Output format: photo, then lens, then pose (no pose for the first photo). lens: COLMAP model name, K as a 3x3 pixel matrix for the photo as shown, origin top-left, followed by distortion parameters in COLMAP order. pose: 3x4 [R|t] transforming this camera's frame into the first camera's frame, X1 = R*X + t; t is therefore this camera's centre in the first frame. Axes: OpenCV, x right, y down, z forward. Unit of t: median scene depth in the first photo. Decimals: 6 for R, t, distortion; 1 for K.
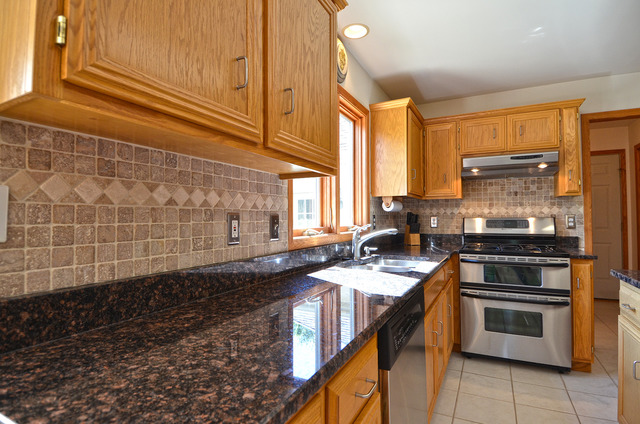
lens RADIAL K [[334.2, 0, 320.0], [0, 334.2, 212.0], [0, 0, 1]] dist [0.030466, -0.038551]
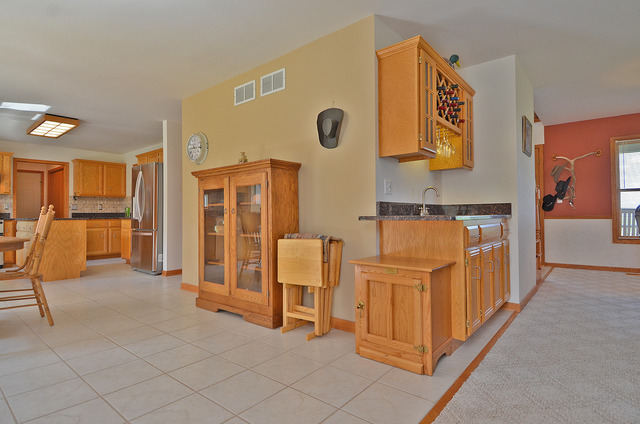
lens RADIAL K [[334.2, 0, 320.0], [0, 334.2, 212.0], [0, 0, 1]] dist [0.030466, -0.038551]
pose [[0.220506, 0.013972, 0.975286, -0.973074], [-0.016414, 0.999809, -0.010613, 0.060806], [-0.975248, -0.013669, 0.220693, -1.560885]]
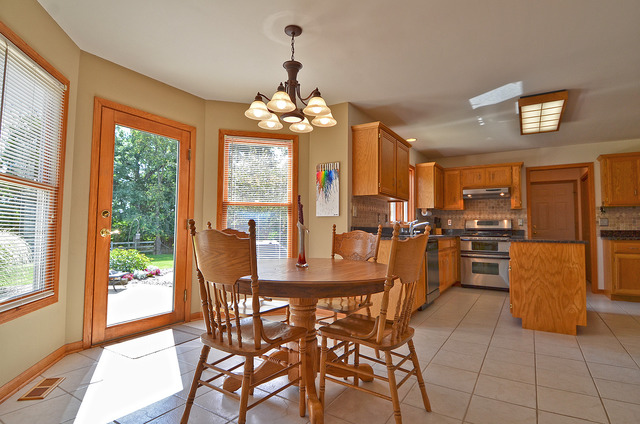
lens RADIAL K [[334.2, 0, 320.0], [0, 334.2, 212.0], [0, 0, 1]] dist [0.030466, -0.038551]
pose [[0.996034, 0.009976, -0.088411, -0.257881], [-0.012487, 0.999533, -0.027900, 0.041198], [0.088092, 0.028893, 0.995693, -1.122683]]
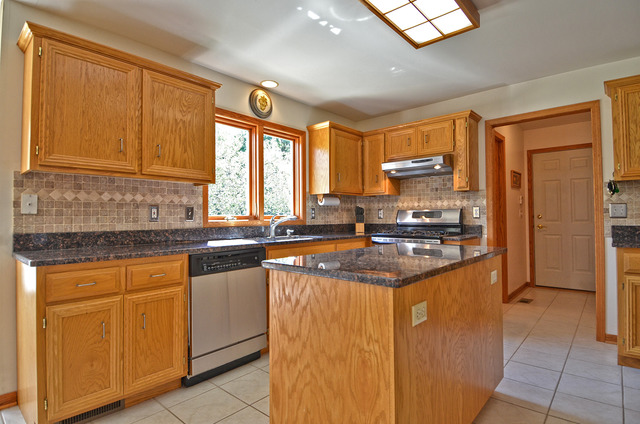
lens RADIAL K [[334.2, 0, 320.0], [0, 334.2, 212.0], [0, 0, 1]] dist [0.030466, -0.038551]
pose [[0.968420, -0.006230, -0.249248, 0.545532], [0.007520, 0.999963, 0.004221, 0.019702], [0.249212, -0.005962, 0.968431, -0.305136]]
